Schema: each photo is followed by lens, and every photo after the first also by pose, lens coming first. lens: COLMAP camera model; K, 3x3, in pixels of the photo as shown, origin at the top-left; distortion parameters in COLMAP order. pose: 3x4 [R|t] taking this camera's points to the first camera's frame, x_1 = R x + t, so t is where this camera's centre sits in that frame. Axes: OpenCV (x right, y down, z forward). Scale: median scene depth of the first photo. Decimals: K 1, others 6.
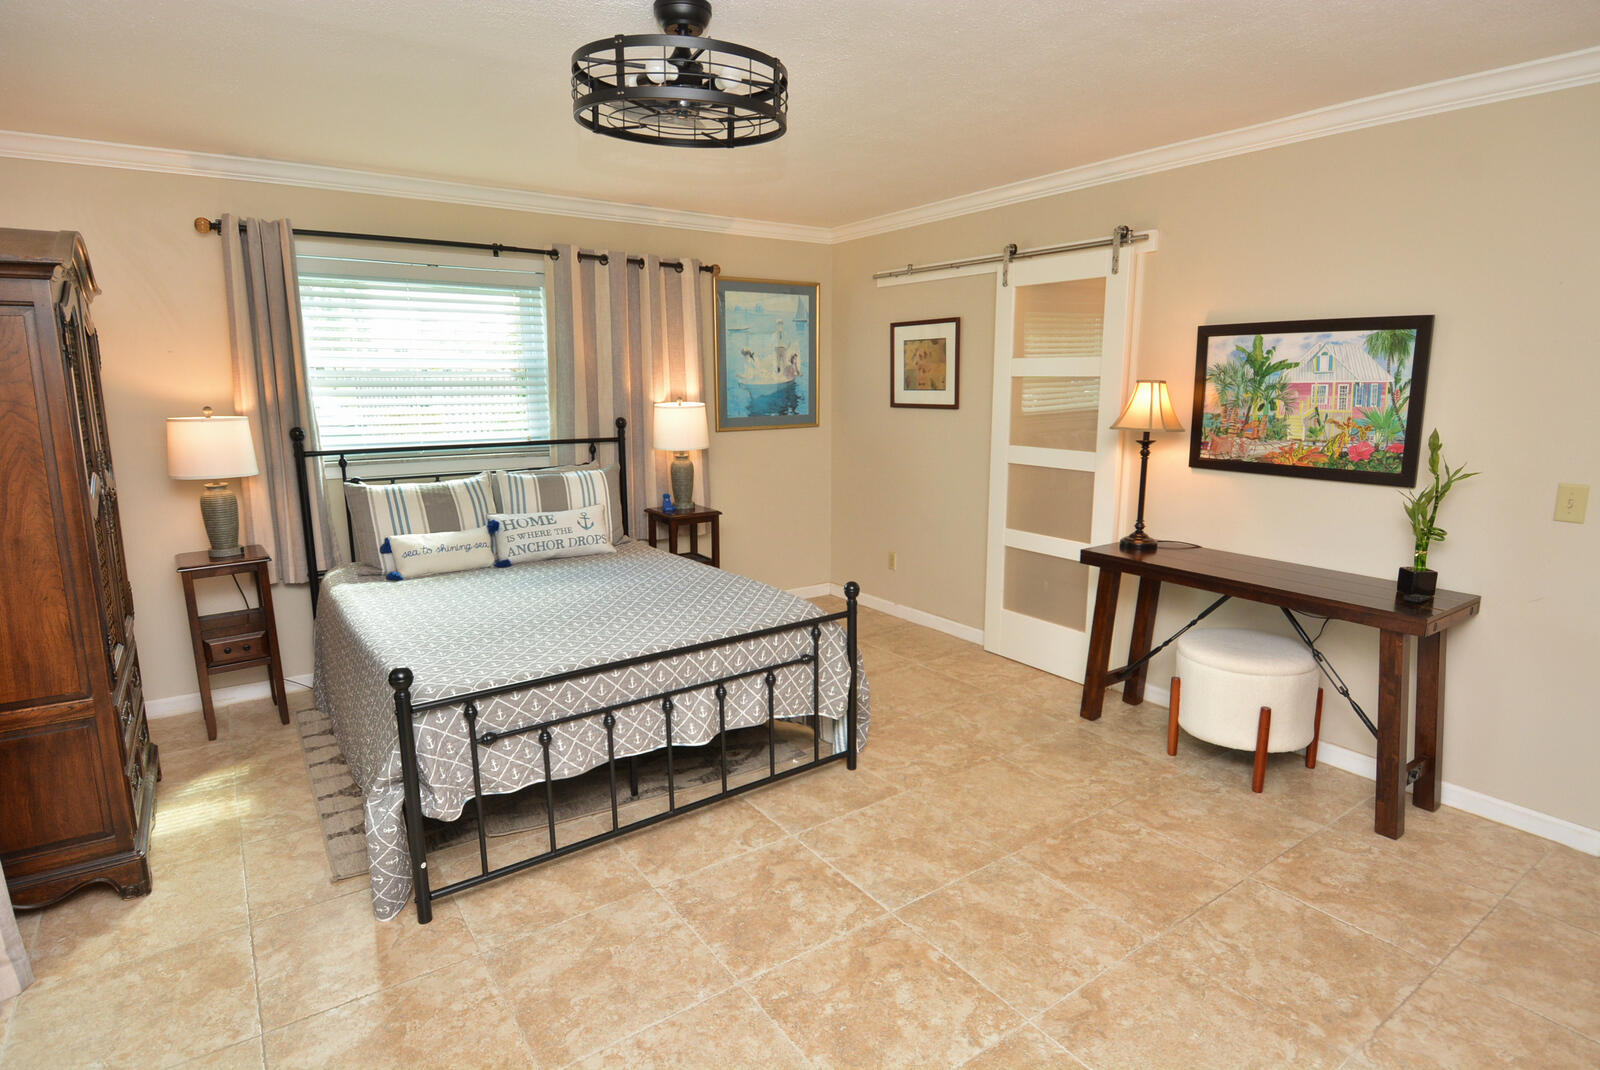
lens RADIAL K [[844.5, 0, 805.7], [0, 844.5, 531.9], [0, 0, 1]] dist [0.019836, -0.028261]
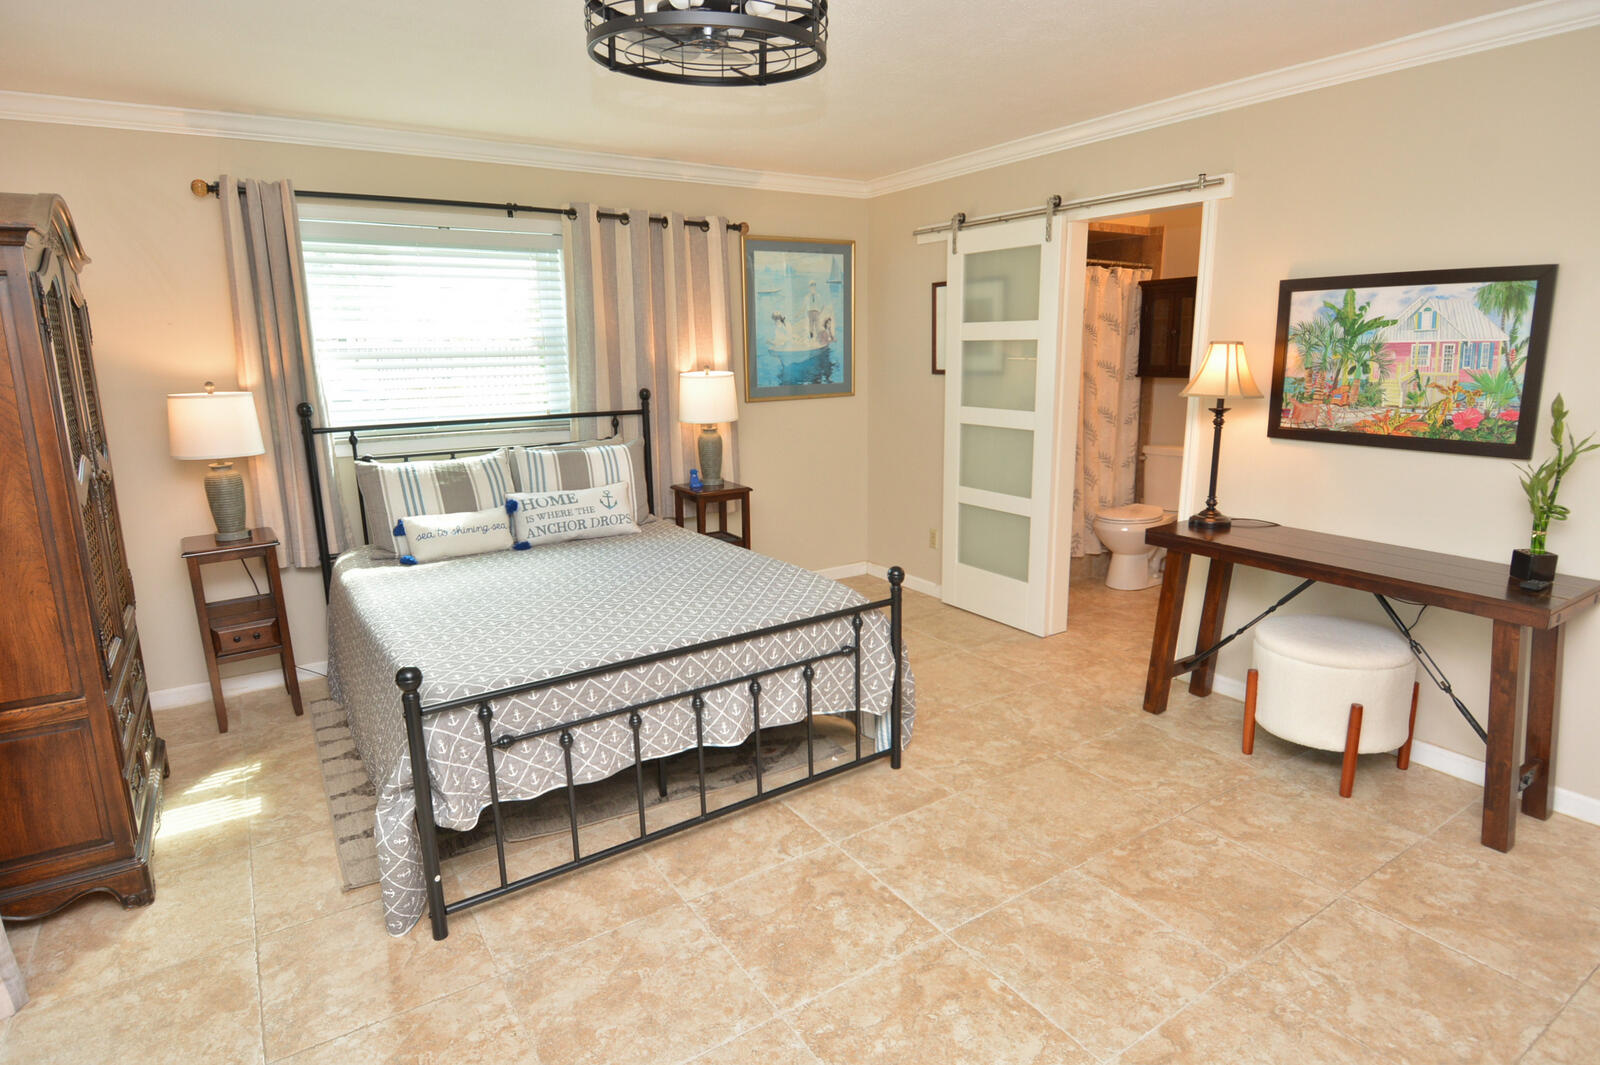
lens RADIAL K [[867.1, 0, 804.3], [0, 867.1, 528.6], [0, 0, 1]] dist [0.020948, -0.030098]
pose [[0.999341, -0.004580, -0.035996, -0.010842], [0.005643, 0.999549, 0.029490, -0.010474], [0.035844, -0.029673, 0.998917, 0.056493]]
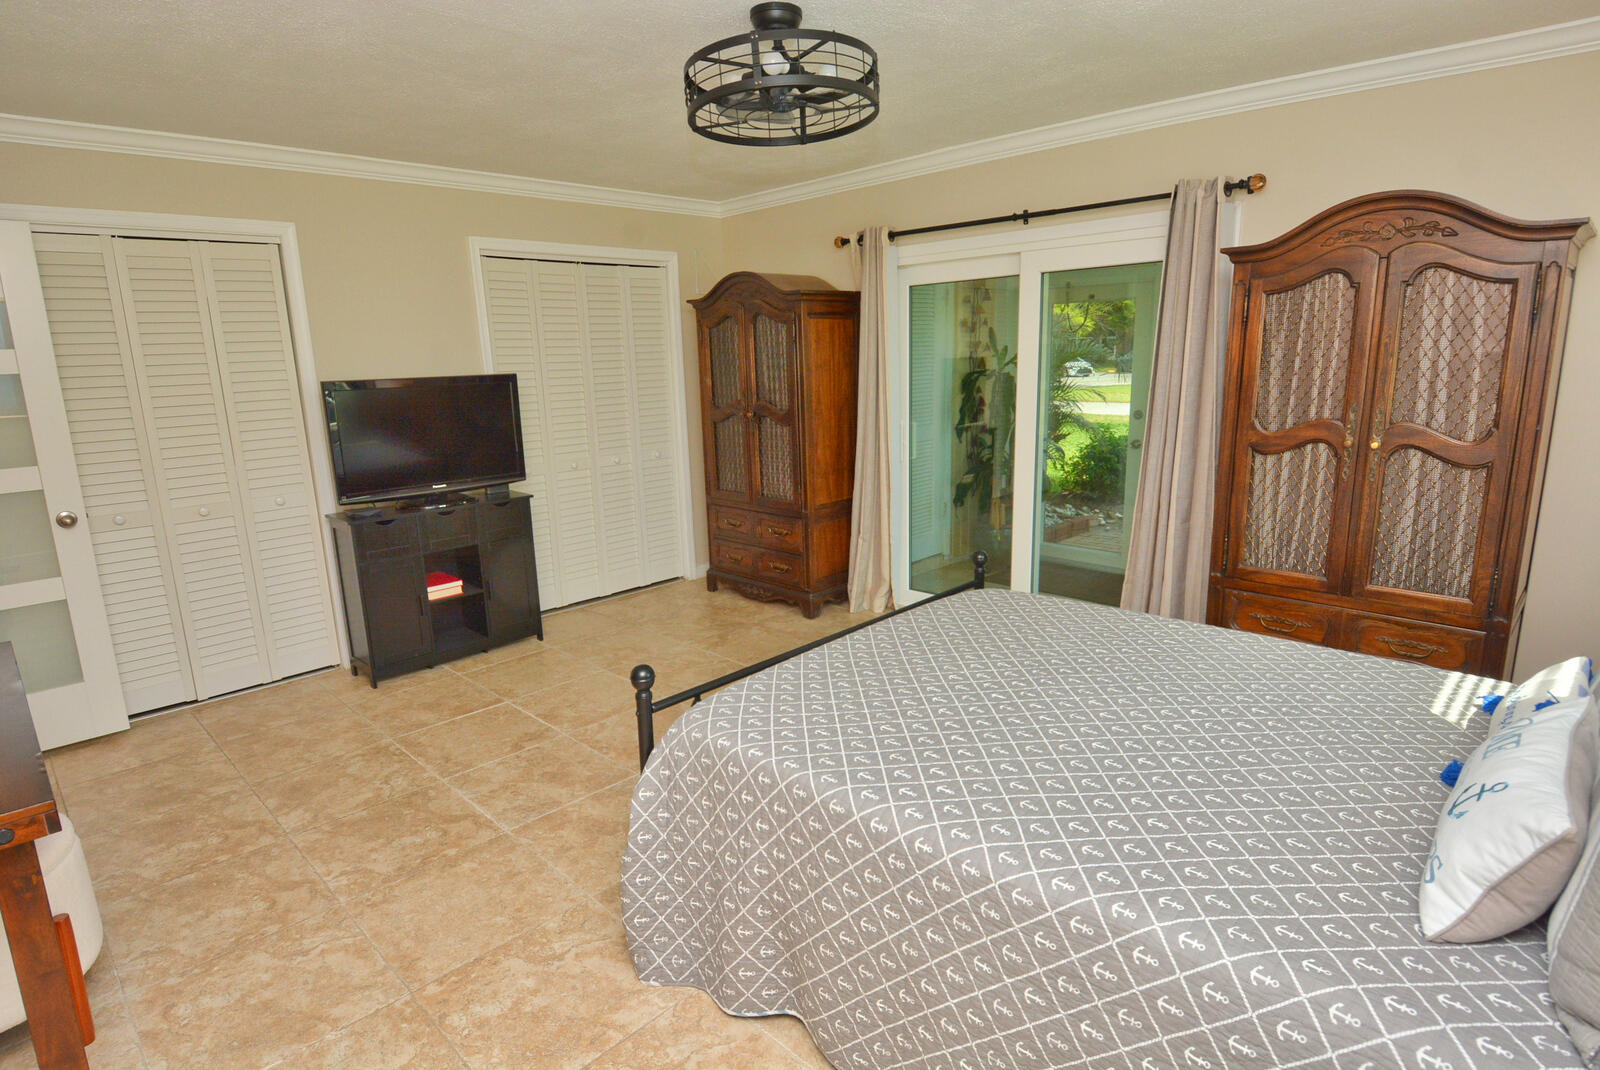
lens RADIAL K [[845.5, 0, 805.4], [0, 845.5, 533.9], [0, 0, 1]] dist [0.018622, -0.028040]
pose [[-0.982449, 0.065694, -0.174579, 0.037382], [-0.006667, 0.922964, 0.384829, -0.291187], [0.186411, 0.379239, -0.906327, 1.578102]]
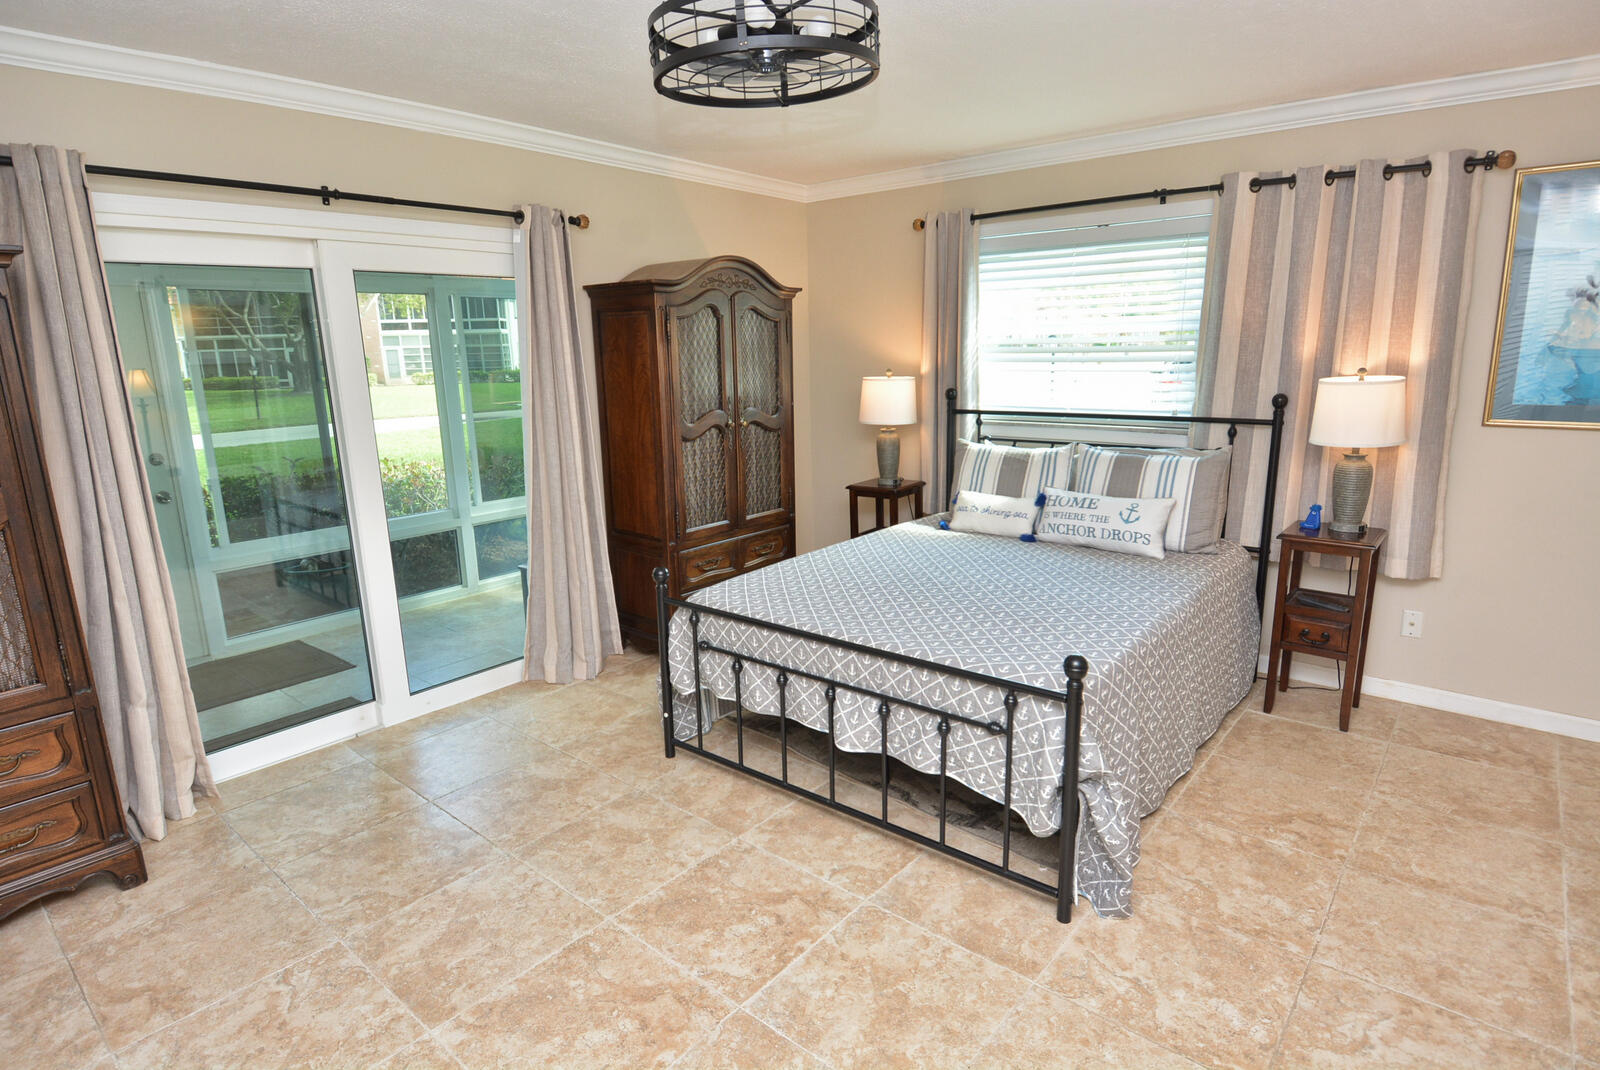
lens RADIAL K [[845.5, 0, 805.4], [0, 845.5, 533.9], [0, 0, 1]] dist [0.018622, -0.028040]
pose [[0.252542, 0.206938, -0.945198, 0.611237], [-0.156241, 0.972764, 0.171228, -0.115212], [0.954888, 0.104437, 0.277996, 0.596216]]
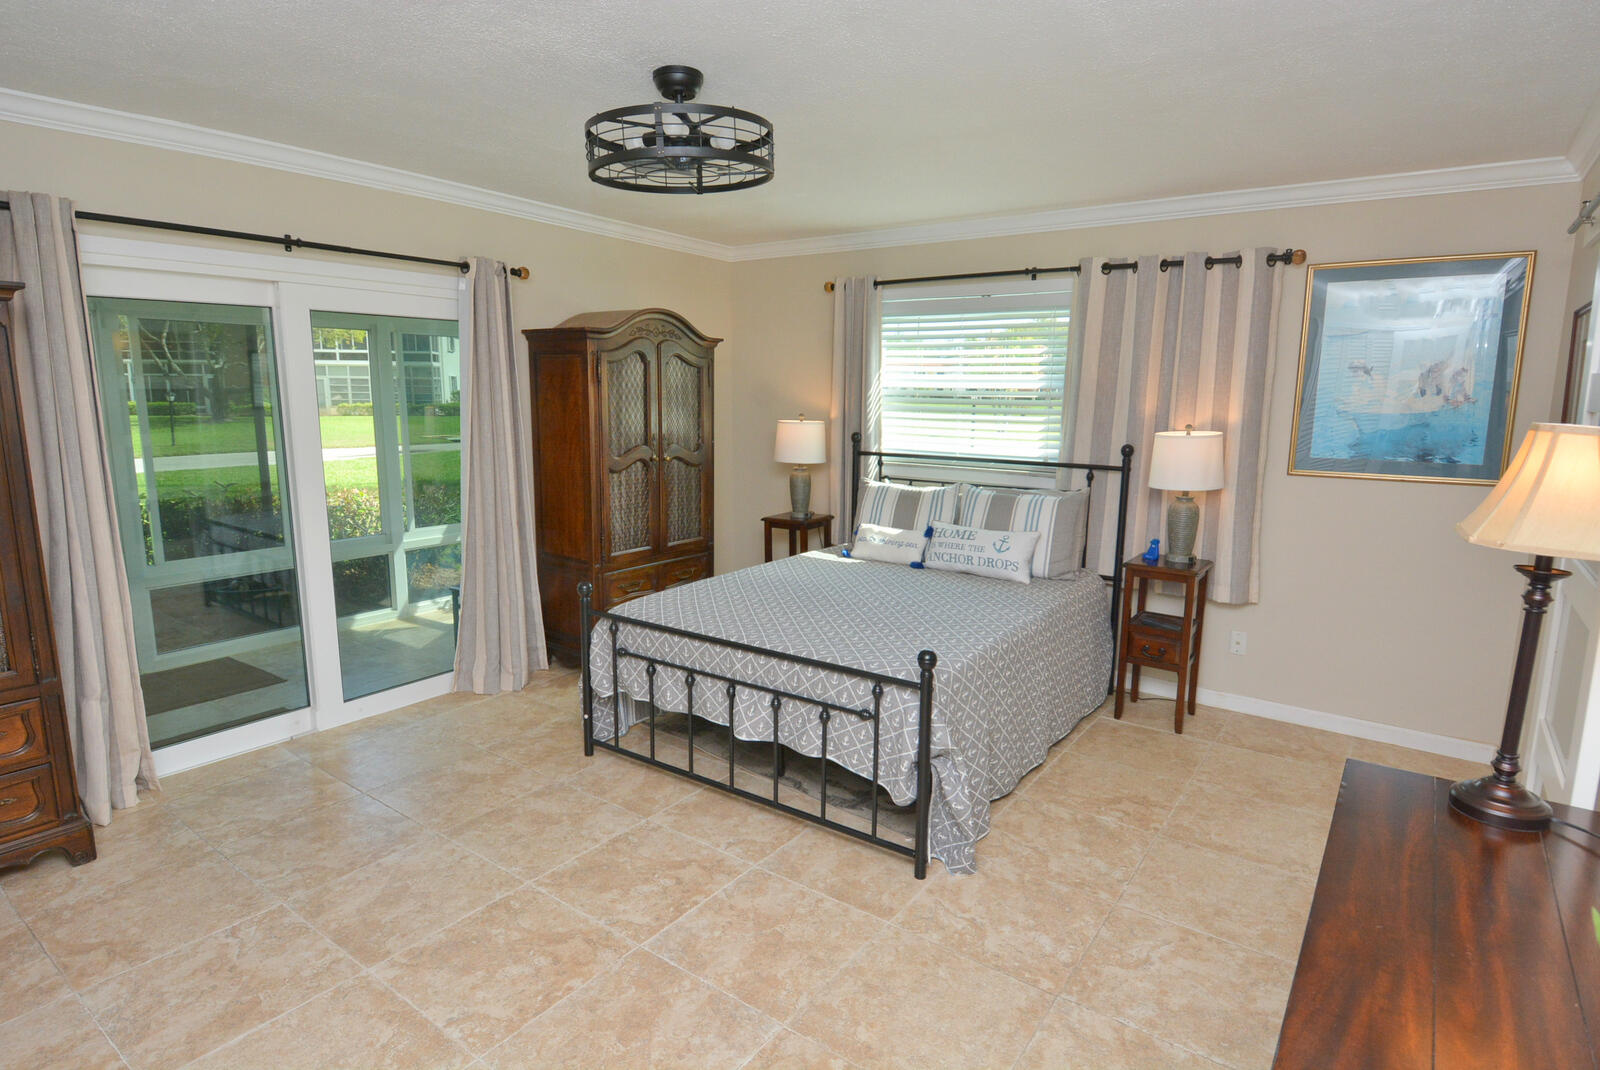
lens RADIAL K [[844.5, 0, 805.7], [0, 844.5, 531.9], [0, 0, 1]] dist [0.019836, -0.028261]
pose [[0.322549, 0.162898, -0.932430, 0.755141], [-0.184055, 0.977071, 0.107029, -0.117531], [0.928486, 0.137097, 0.345135, 0.590716]]
